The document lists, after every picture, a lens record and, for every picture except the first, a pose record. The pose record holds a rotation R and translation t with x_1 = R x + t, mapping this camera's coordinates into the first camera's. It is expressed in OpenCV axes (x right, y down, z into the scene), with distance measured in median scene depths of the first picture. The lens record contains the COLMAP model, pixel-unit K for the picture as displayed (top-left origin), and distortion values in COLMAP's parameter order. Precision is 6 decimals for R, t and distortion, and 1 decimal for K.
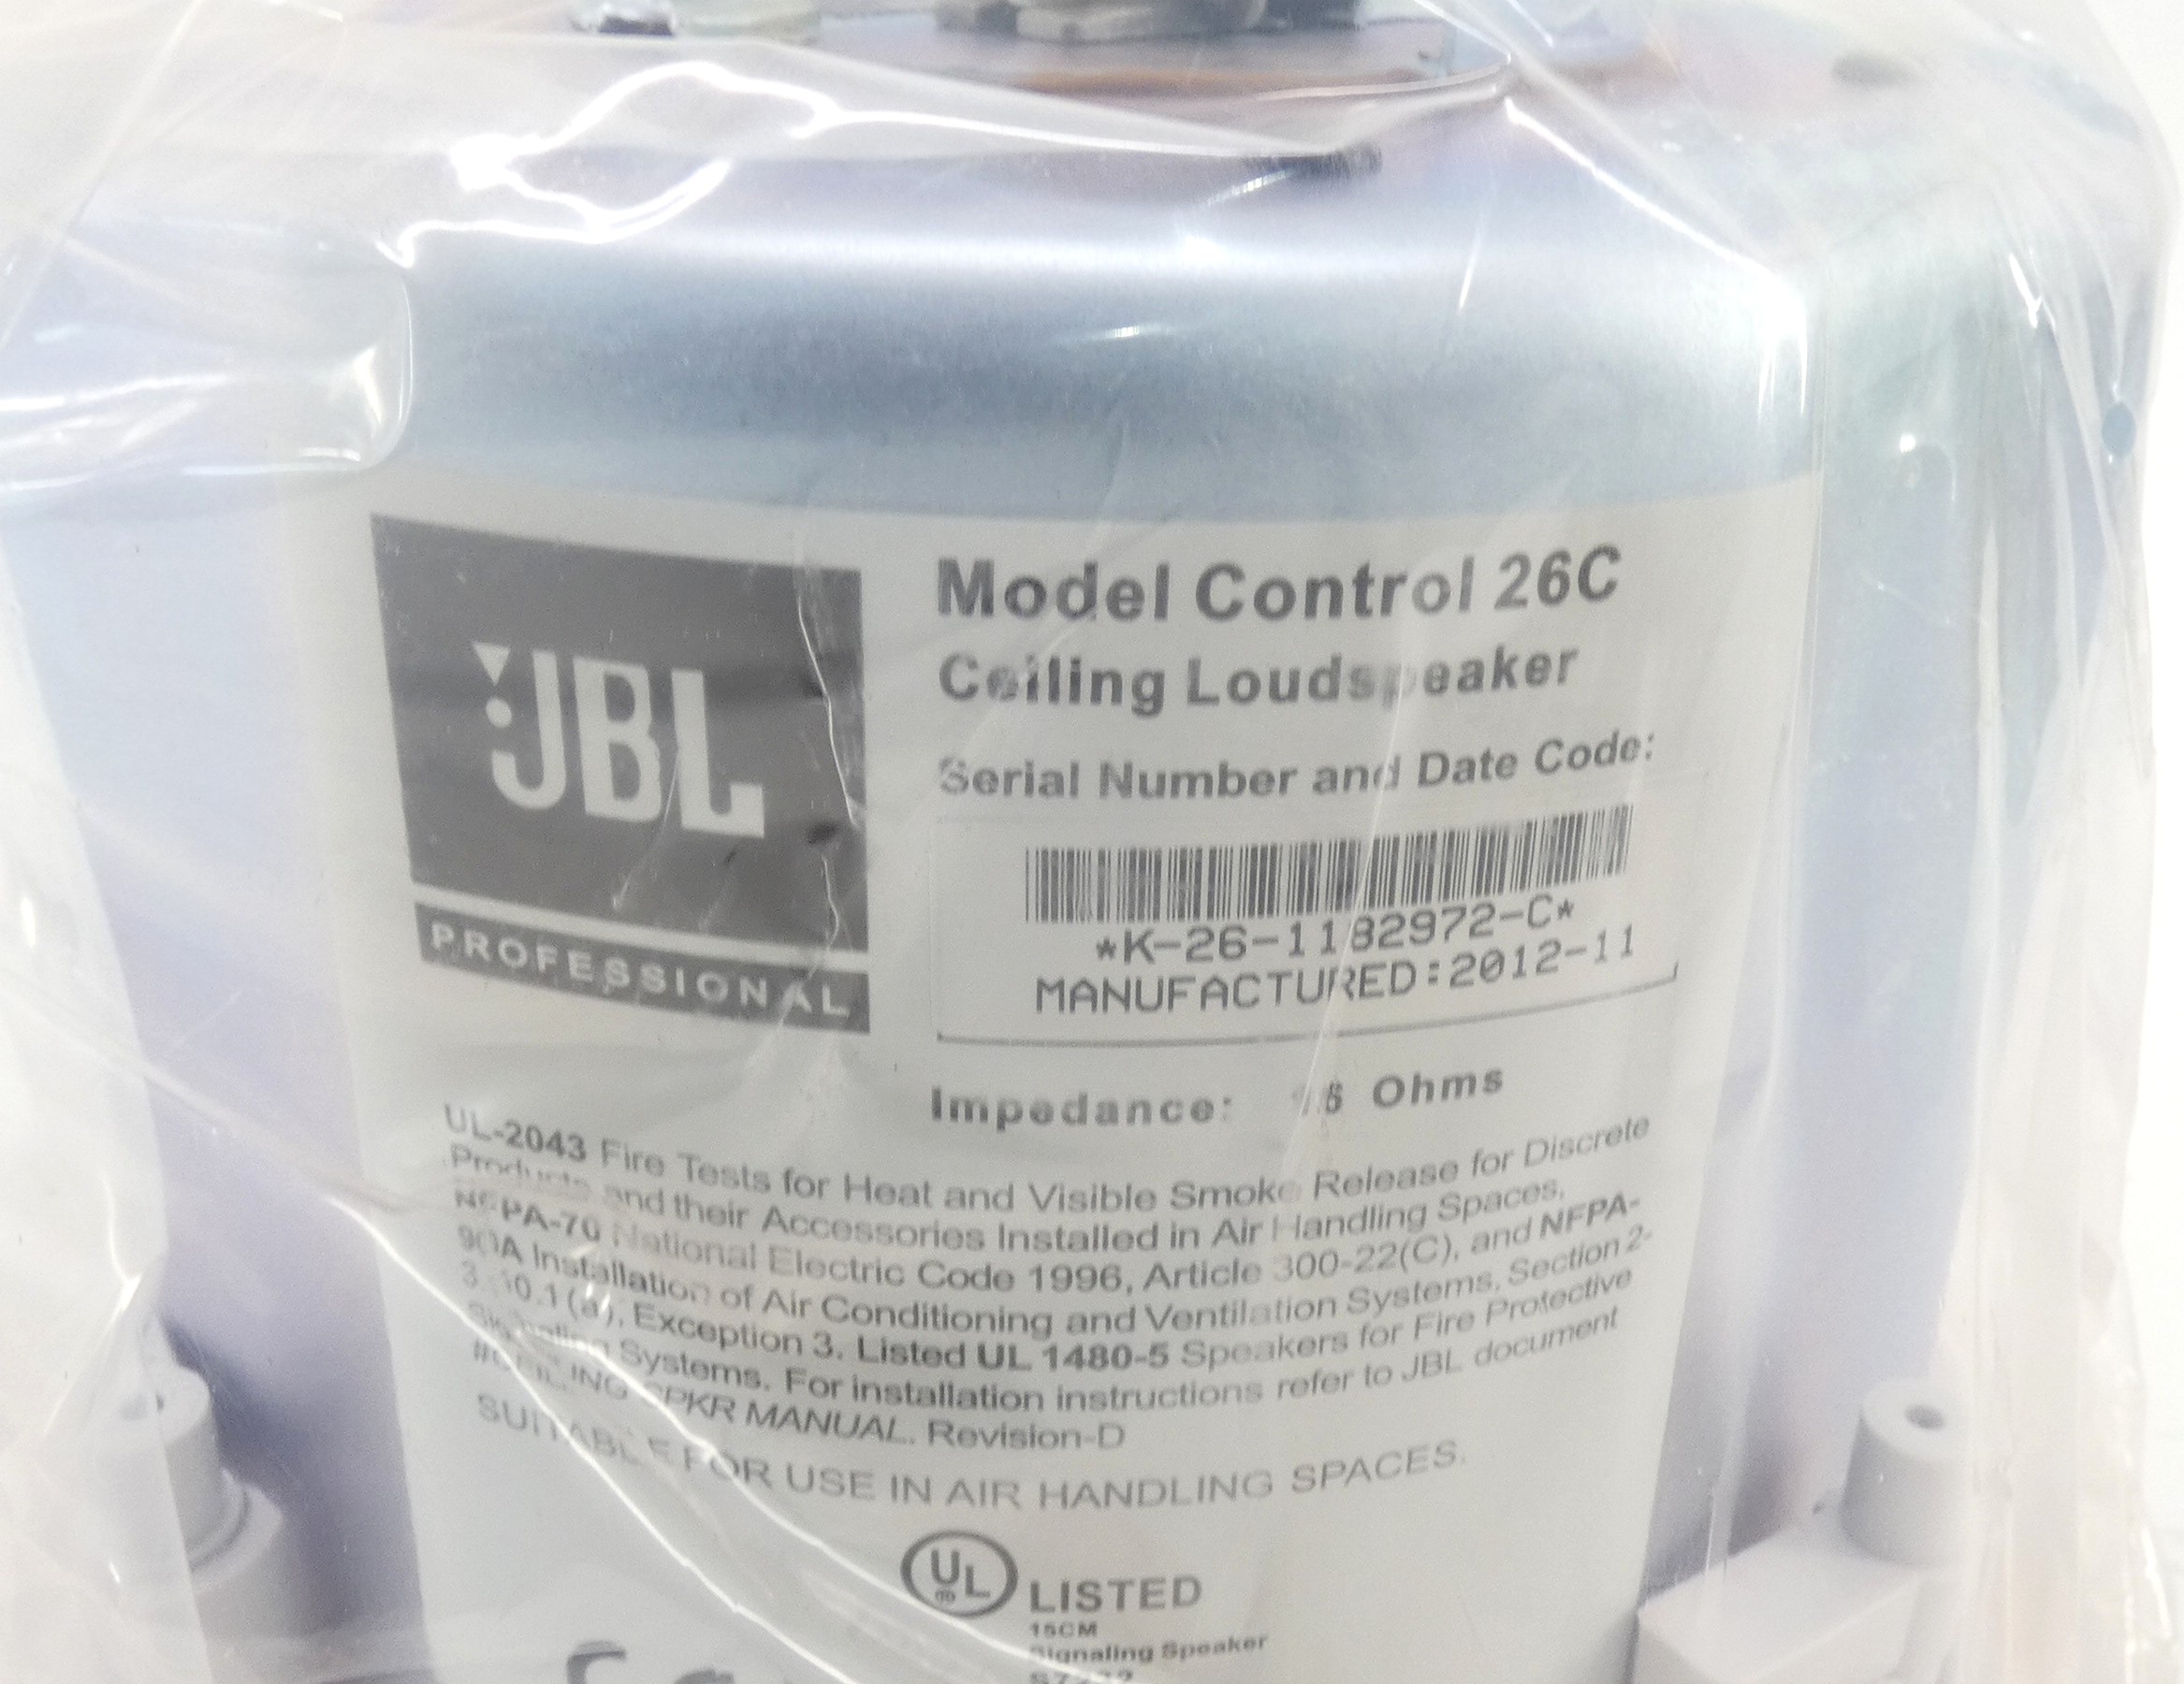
lens RADIAL K [[1697.1, 0, 1084.3], [0, 1697.1, 837.3], [0, 0, 1]] dist [-0.003178, 0.003334]
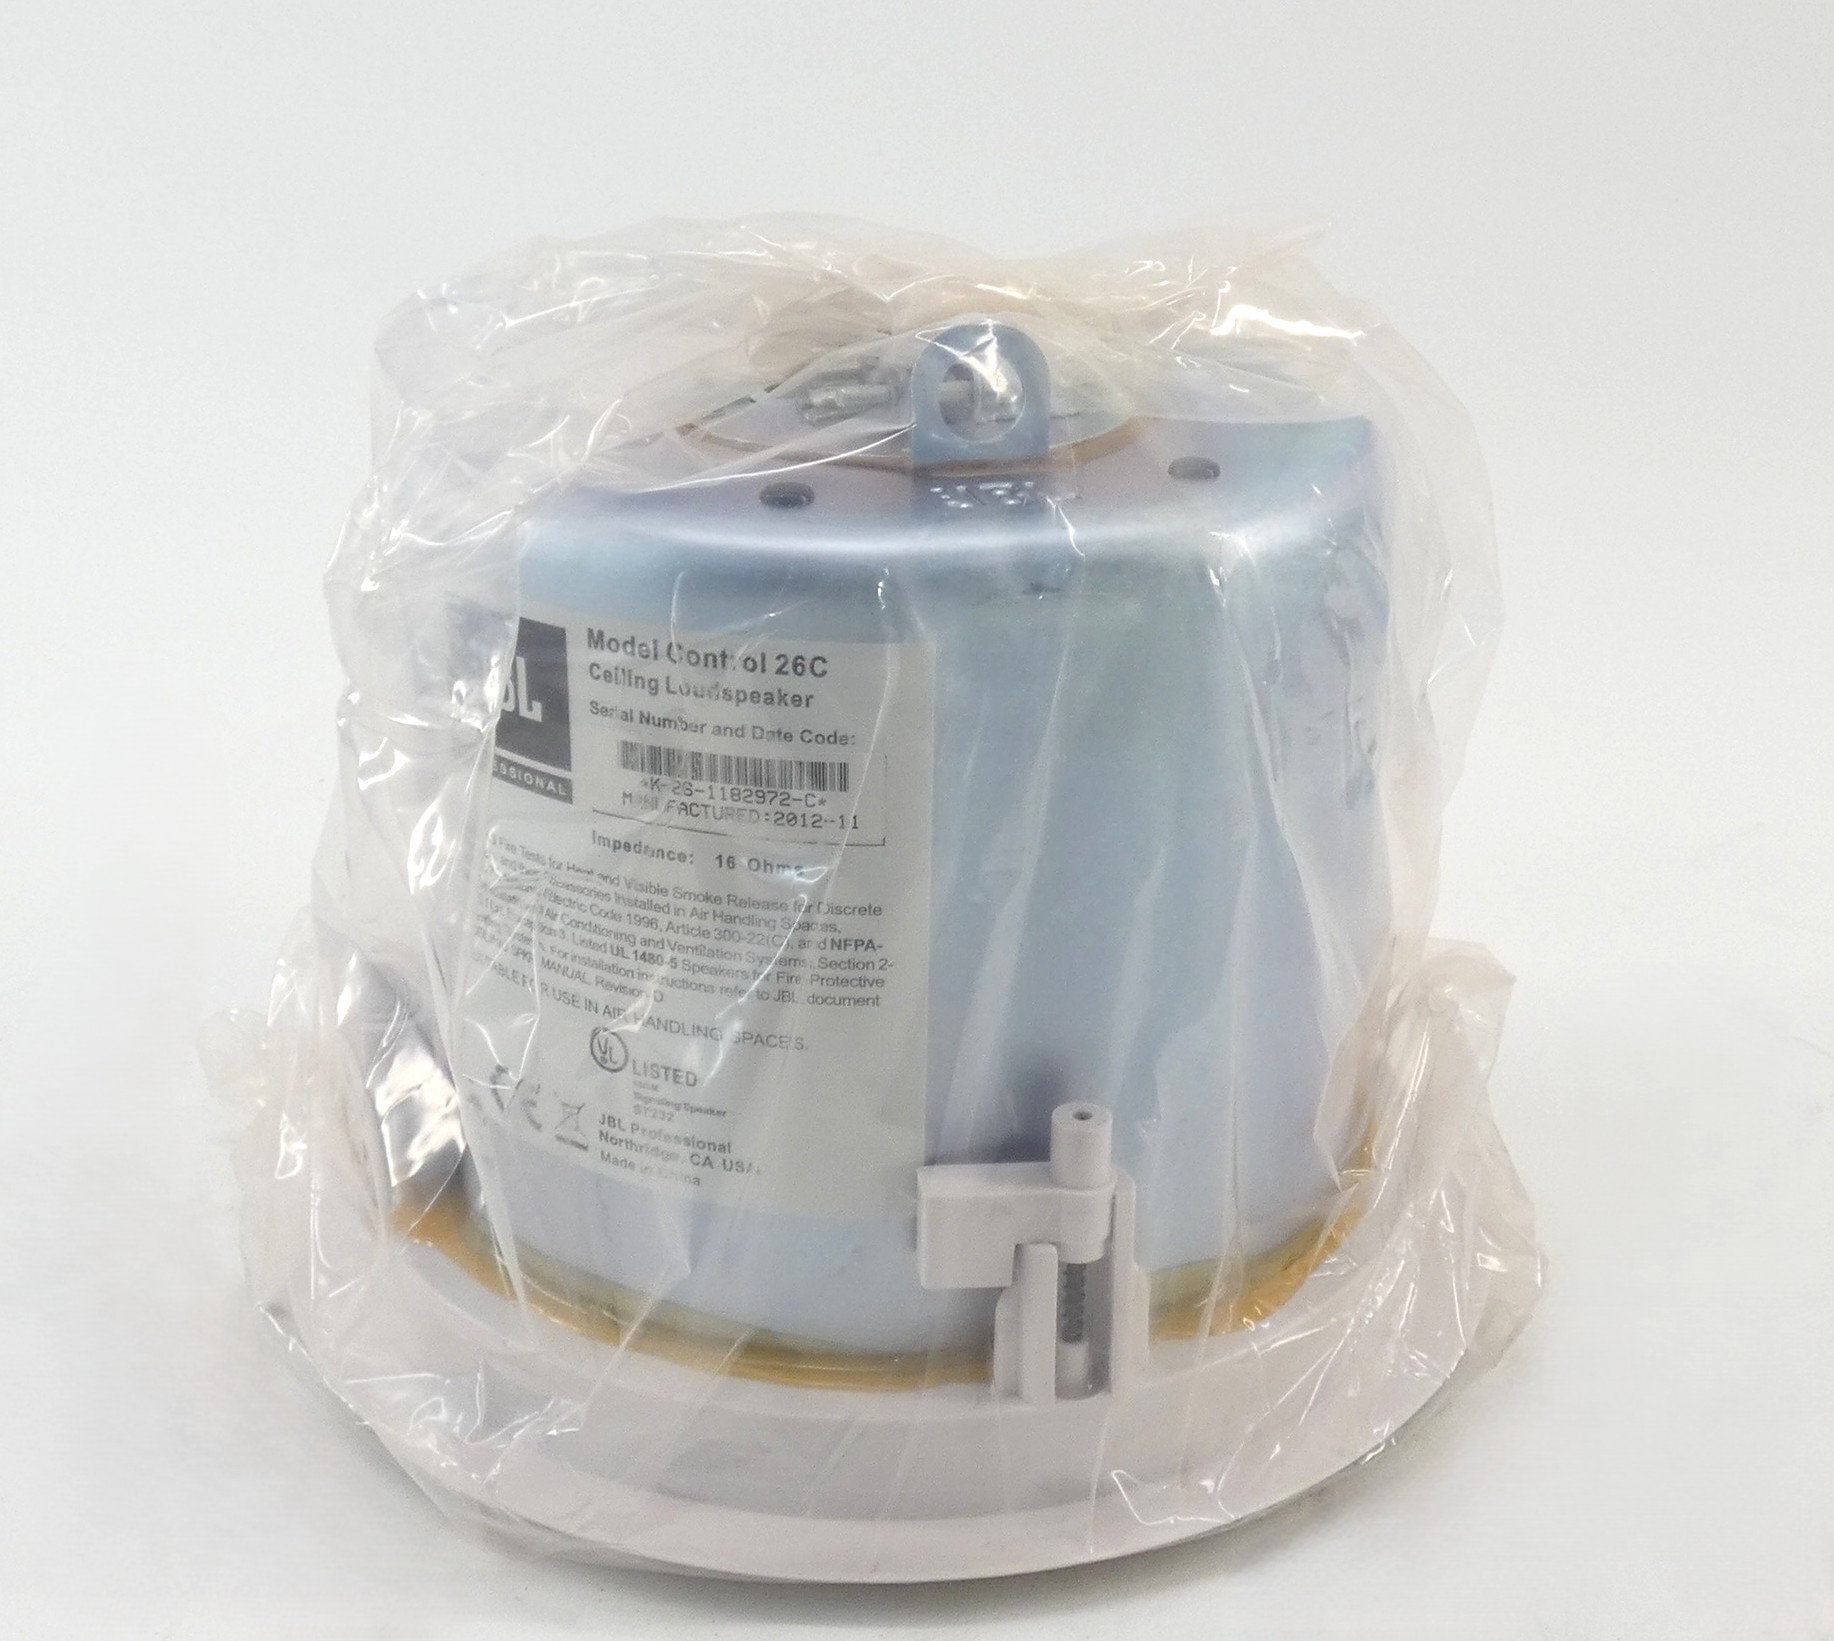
lens RADIAL K [[1208.6, 0, 922.9], [0, 1208.6, 824.0], [0, 0, 1]] dist [-0.010298, -0.000273]
pose [[0.948453, 0.174491, -0.264557, 0.917853], [-0.184386, 0.982770, -0.012840, 0.071216], [0.257758, 0.060959, 0.964285, -0.686032]]
